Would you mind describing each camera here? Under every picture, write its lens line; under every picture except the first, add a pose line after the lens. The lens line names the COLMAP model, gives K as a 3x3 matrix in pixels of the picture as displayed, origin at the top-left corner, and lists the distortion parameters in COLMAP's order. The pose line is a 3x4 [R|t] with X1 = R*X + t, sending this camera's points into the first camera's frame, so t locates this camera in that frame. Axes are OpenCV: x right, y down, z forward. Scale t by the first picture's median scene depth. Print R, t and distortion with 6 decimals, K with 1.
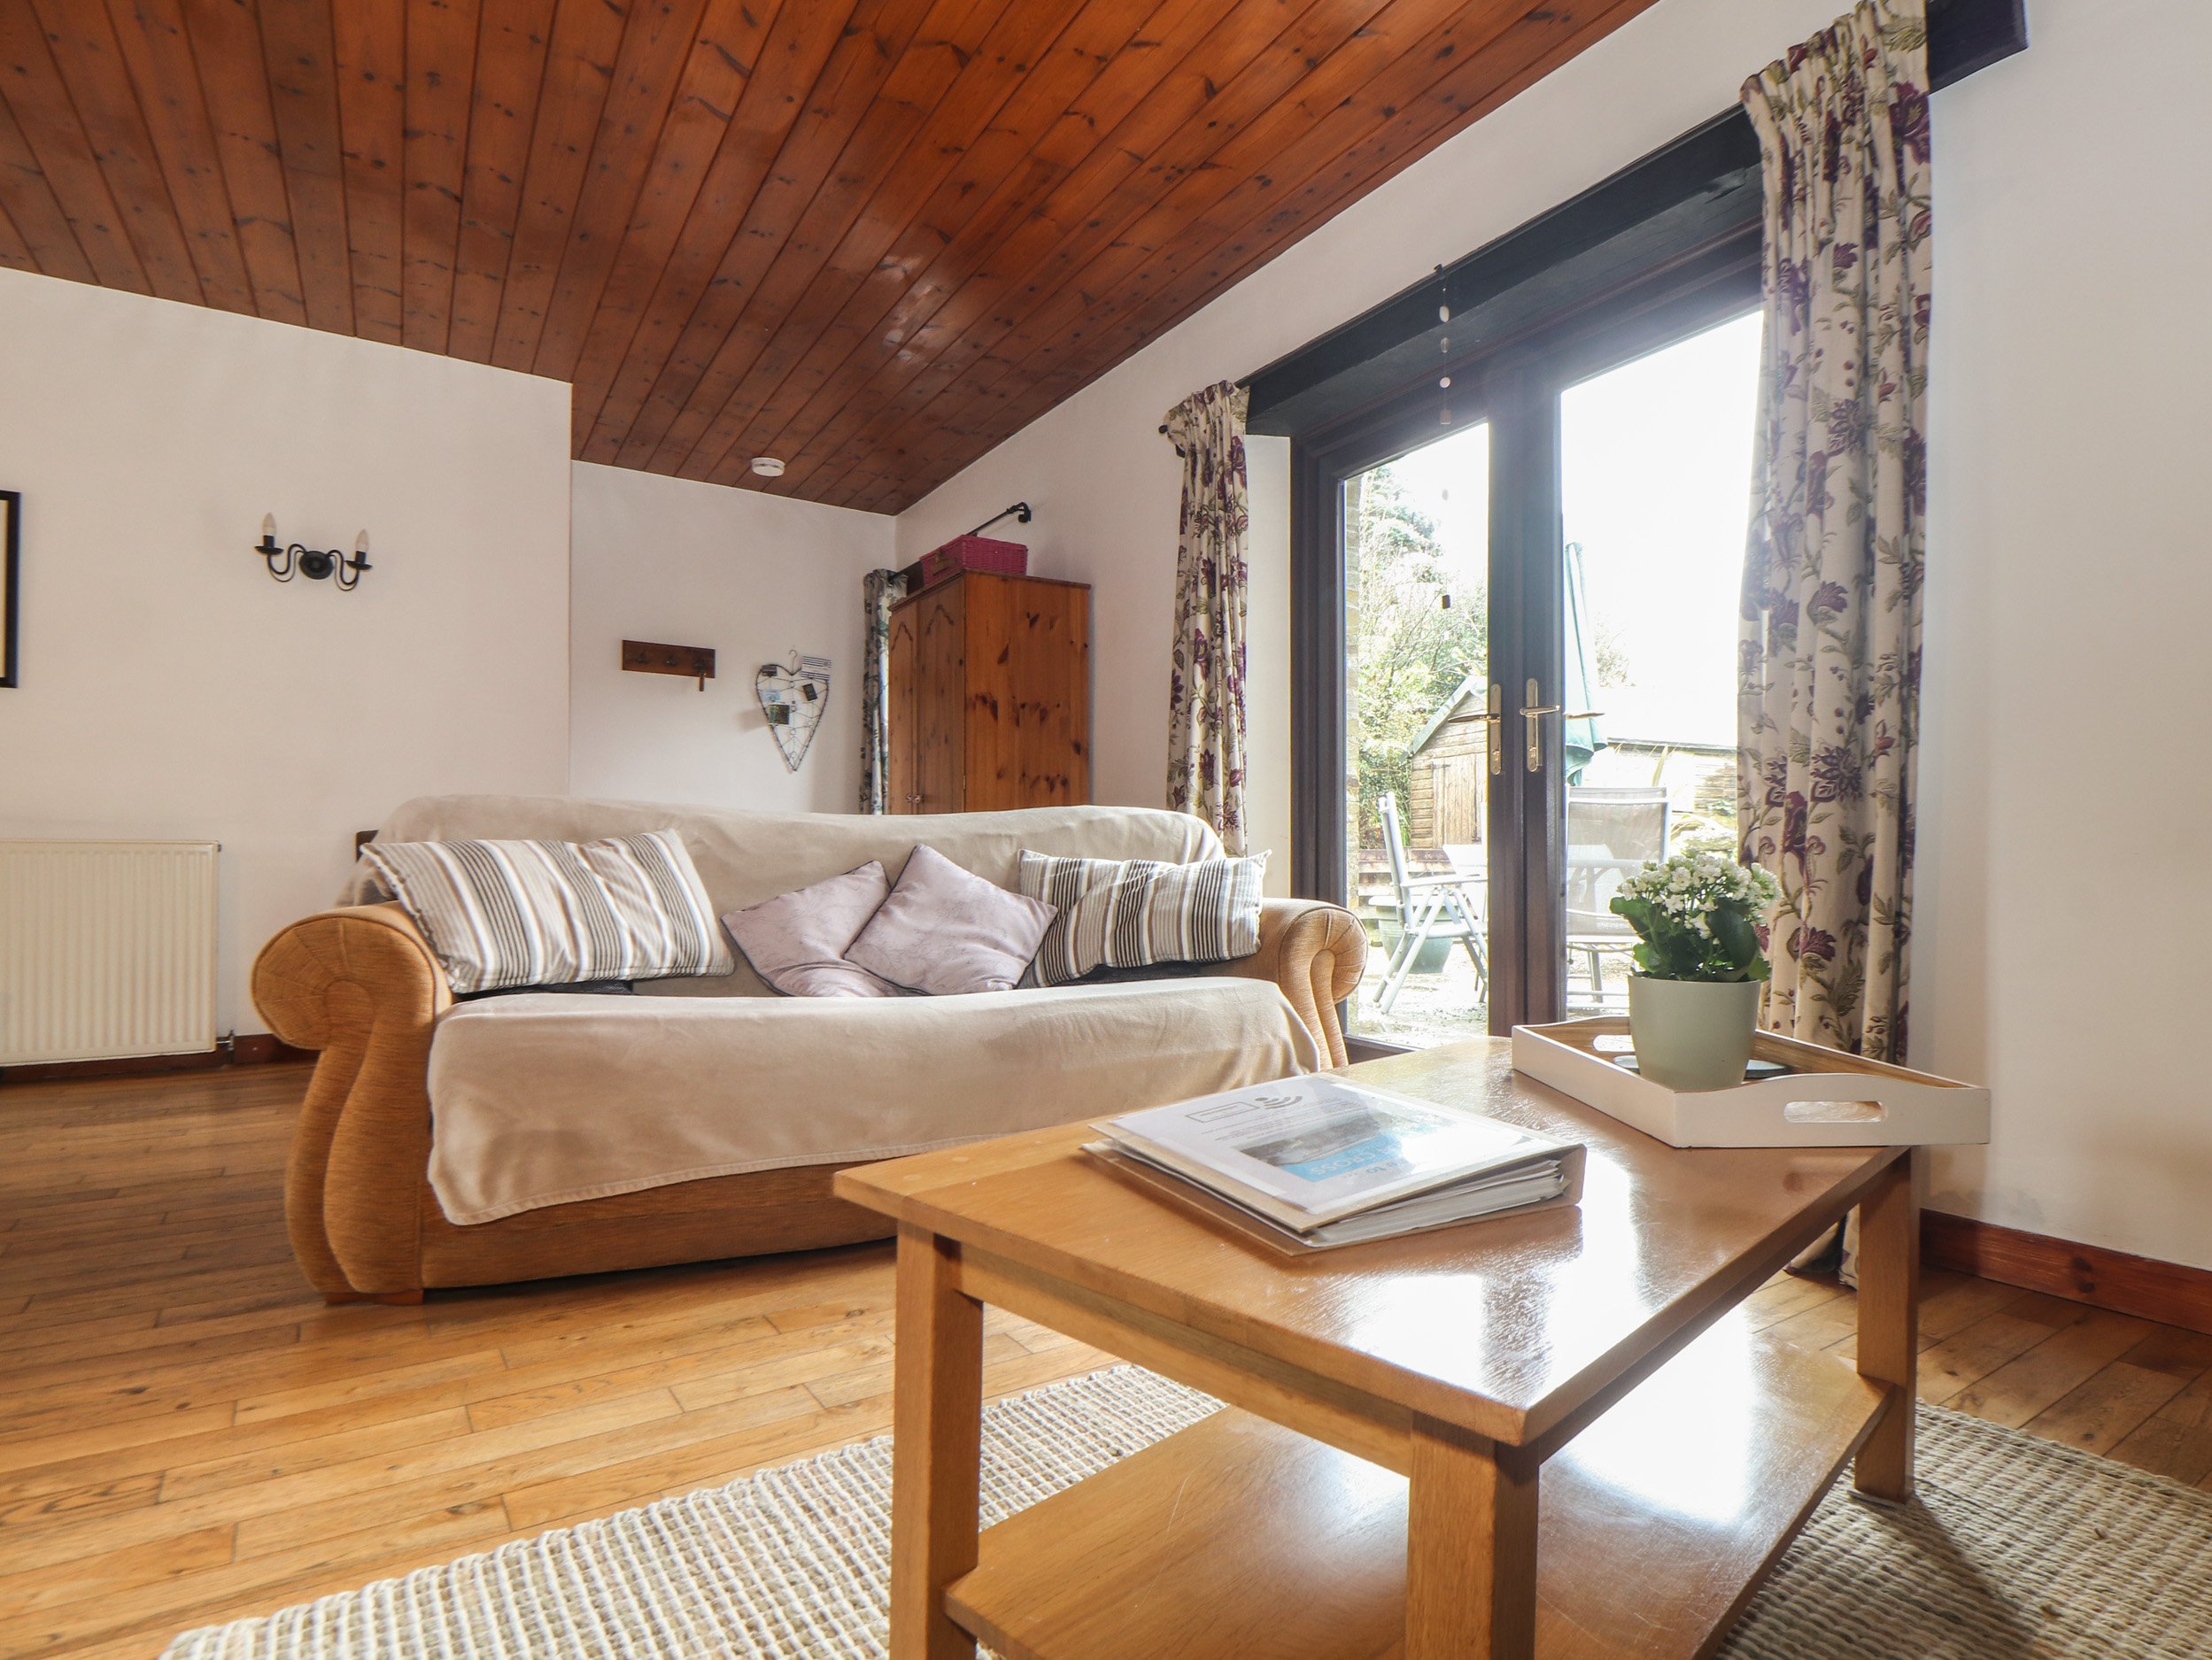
lens RADIAL K [[1189.0, 0, 1178.0], [0, 1189.0, 847.3], [0, 0, 1]] dist [0.002523, -0.011822]
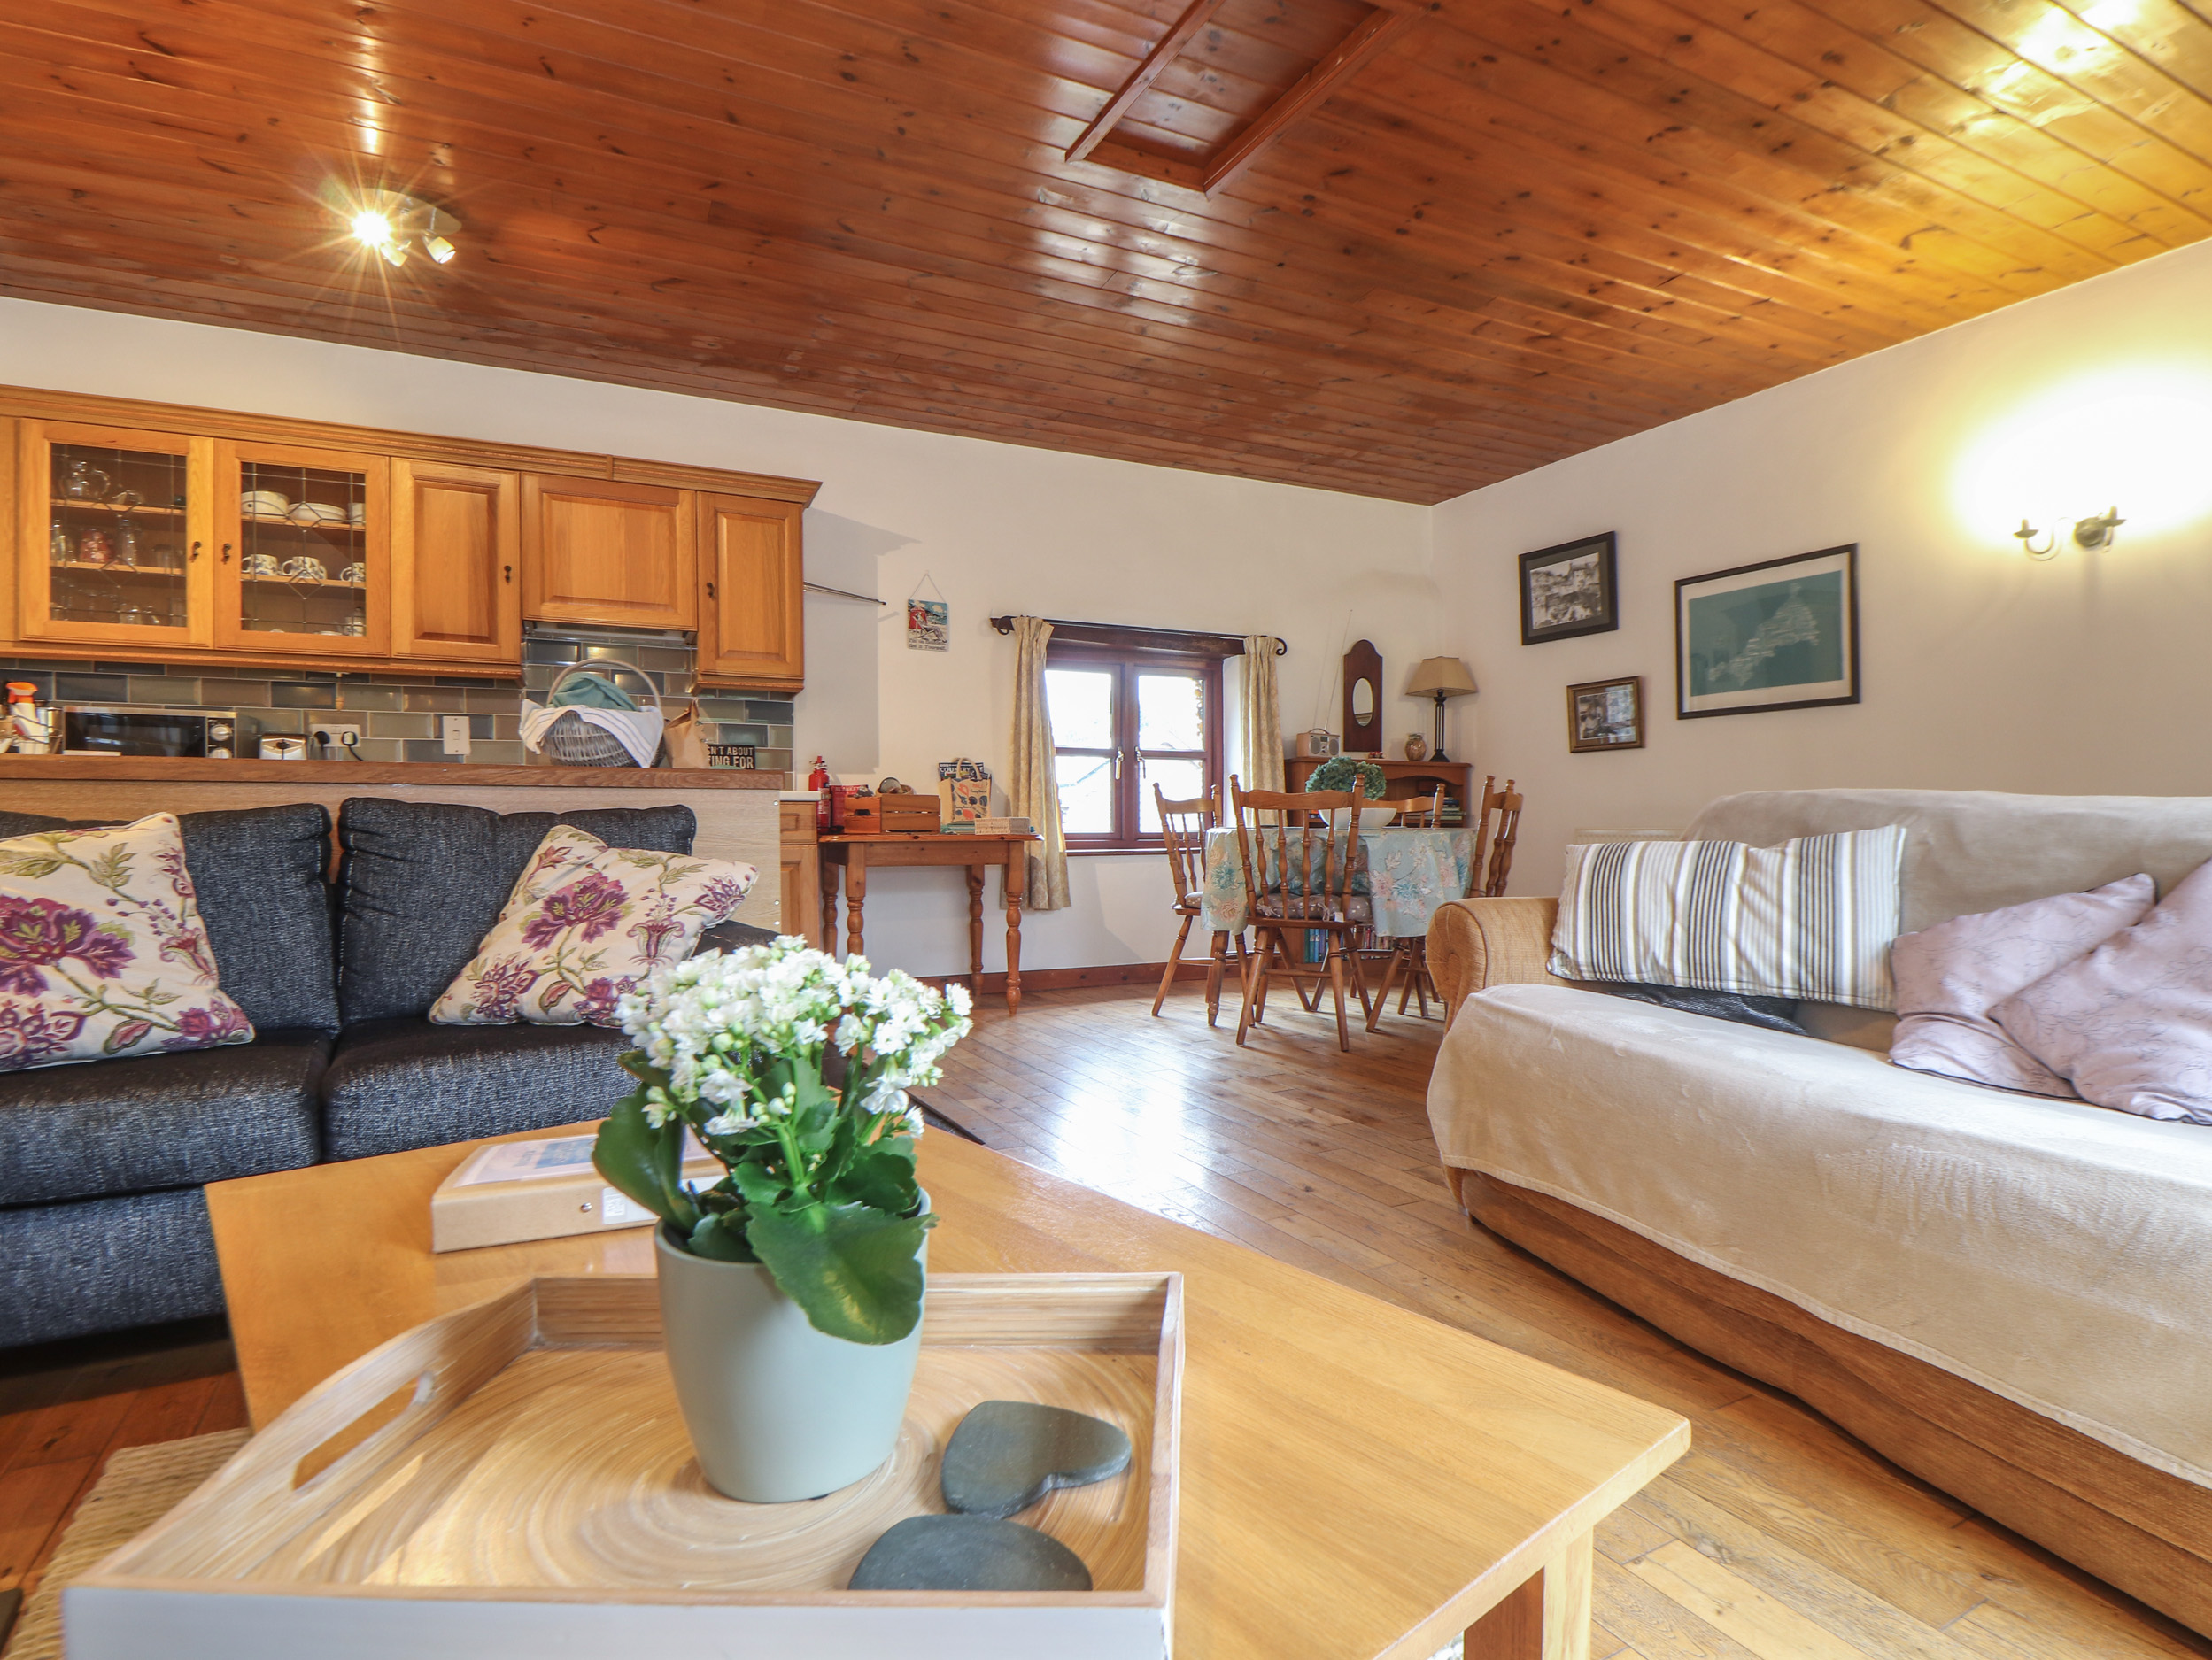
lens RADIAL K [[1167.9, 0, 1139.8], [0, 1167.9, 844.1], [0, 0, 1]] dist [0.002078, -0.015986]
pose [[-0.123862, 0.012454, -0.992221, 0.376276], [0.014165, 0.999842, 0.010781, -0.016081], [0.992198, -0.012720, -0.124019, 0.506545]]
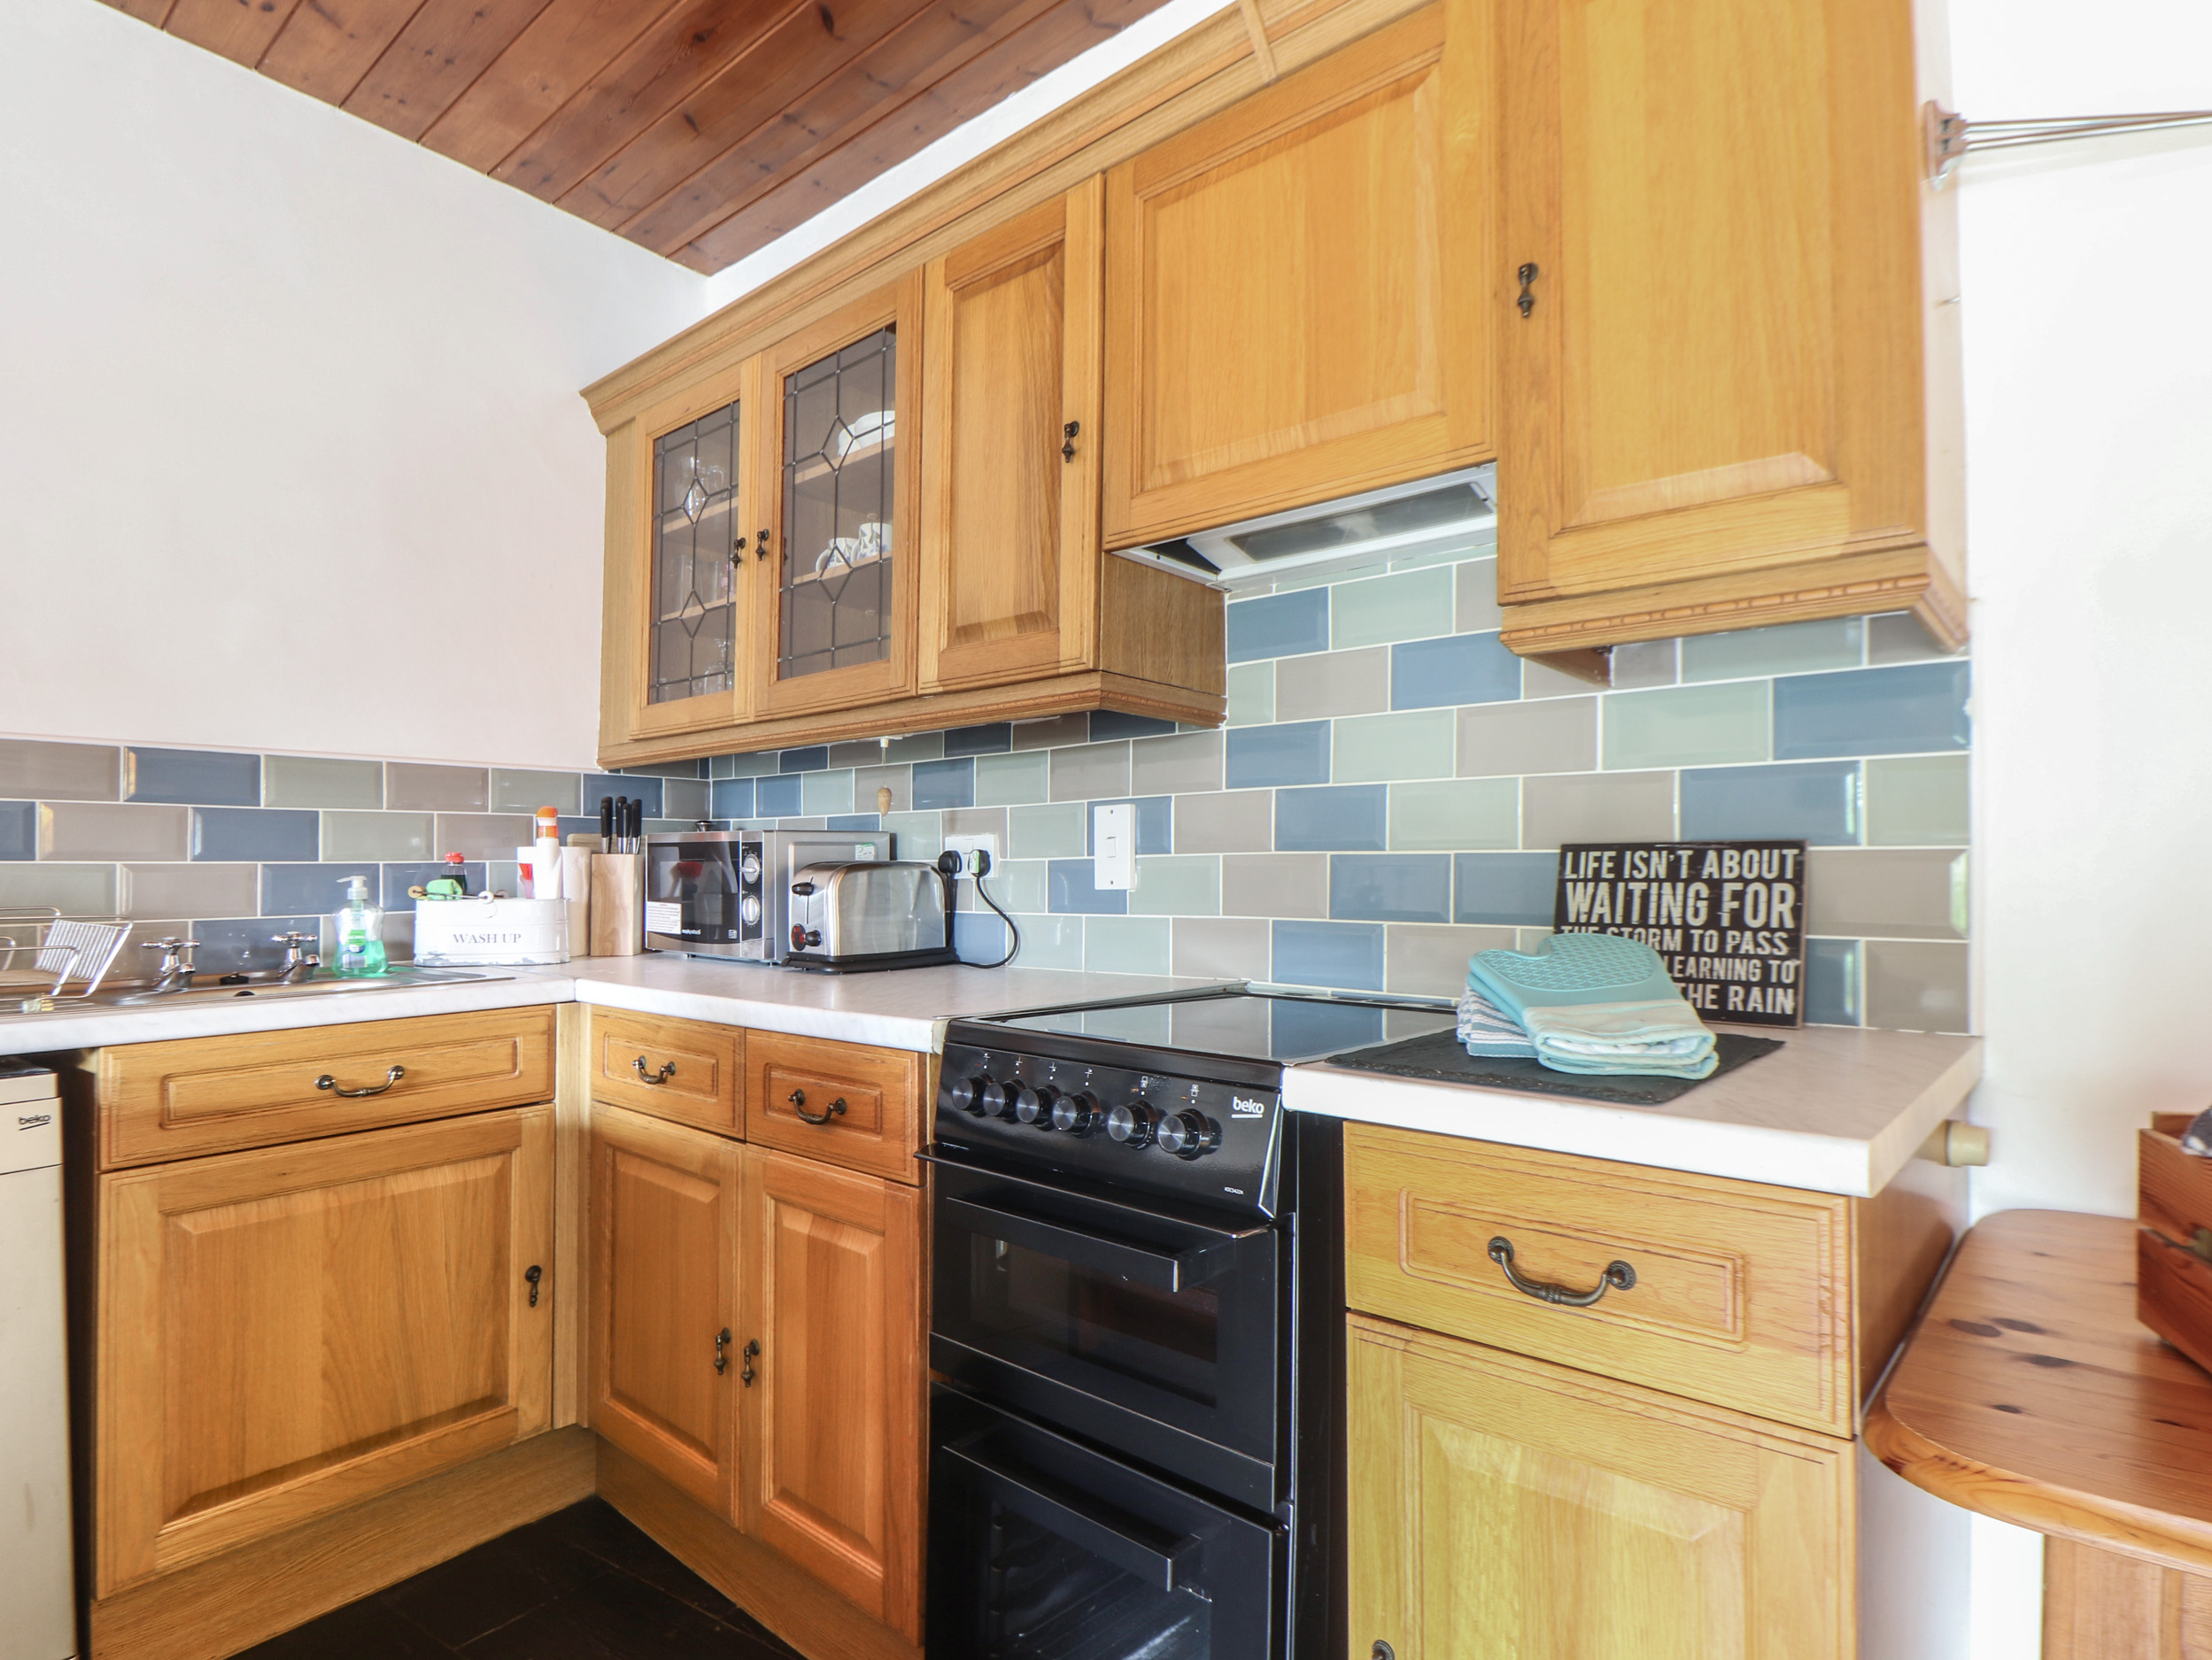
lens RADIAL K [[1189.0, 0, 1178.0], [0, 1189.0, 847.3], [0, 0, 1]] dist [0.002523, -0.011822]
pose [[-0.953797, -0.006397, -0.300385, -0.875791], [0.003880, 0.999428, -0.033604, -0.134376], [0.300428, -0.033216, -0.953226, 0.098667]]
